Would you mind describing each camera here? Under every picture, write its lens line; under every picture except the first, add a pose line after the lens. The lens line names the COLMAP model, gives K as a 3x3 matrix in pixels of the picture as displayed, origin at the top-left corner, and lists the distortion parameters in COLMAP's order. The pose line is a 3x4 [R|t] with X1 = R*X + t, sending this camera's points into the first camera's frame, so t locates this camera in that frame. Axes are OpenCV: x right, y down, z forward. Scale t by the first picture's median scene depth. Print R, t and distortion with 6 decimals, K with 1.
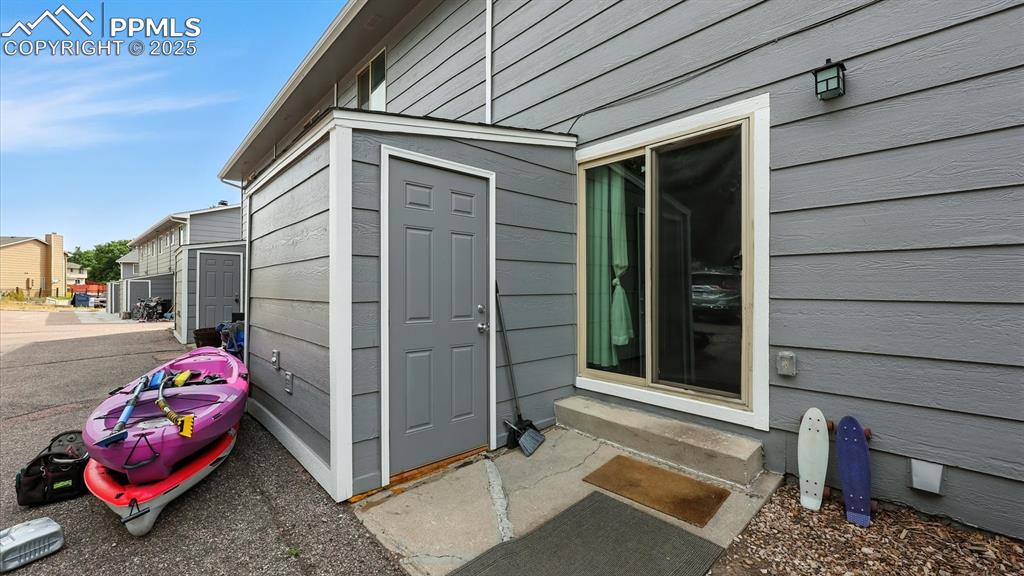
lens RADIAL K [[412.2, 0, 507.3], [0, 412.2, 289.3], [0, 0, 1]] dist [-0.006102, 0.000026]
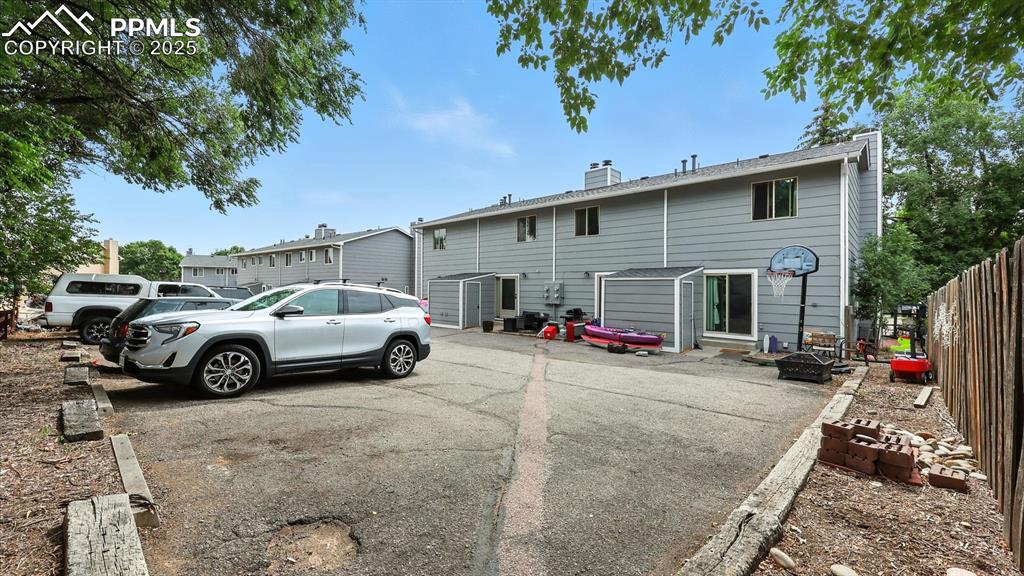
lens RADIAL K [[412.2, 0, 505.4], [0, 412.2, 283.4], [0, 0, 1]] dist [-0.006102, 0.000026]
pose [[0.996820, 0.005135, 0.079526, -2.272892], [-0.004453, 0.999952, -0.008756, -0.225373], [-0.079567, 0.008374, 0.996794, -3.012995]]
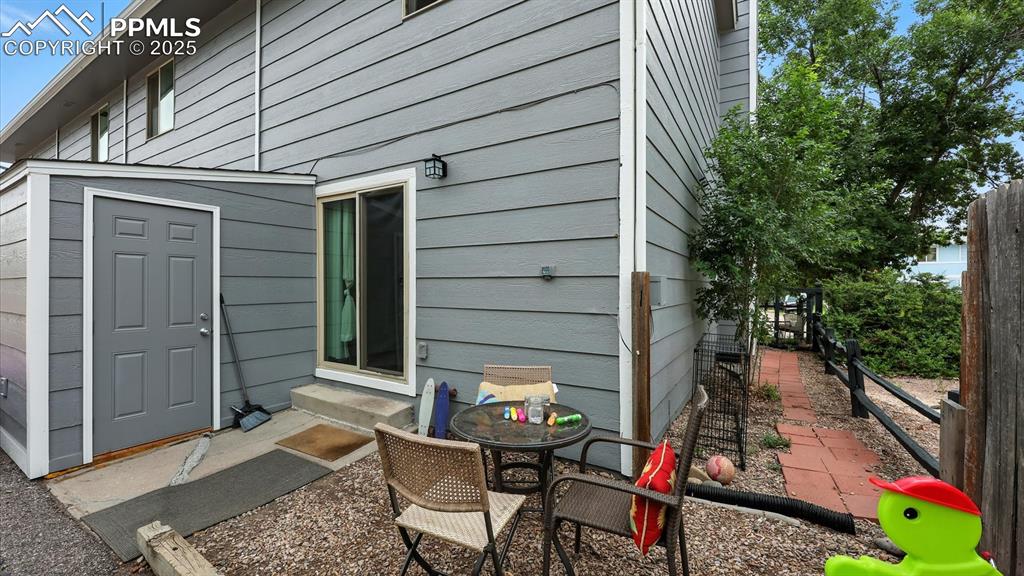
lens RADIAL K [[412.2, 0, 516.2], [0, 412.2, 284.2], [0, 0, 1]] dist [-0.006102, 0.000026]
pose [[0.958907, -0.000095, 0.283722, 0.491370], [0.001786, 0.999982, -0.005701, -0.042153], [-0.283716, 0.005973, 0.958890, -0.454480]]
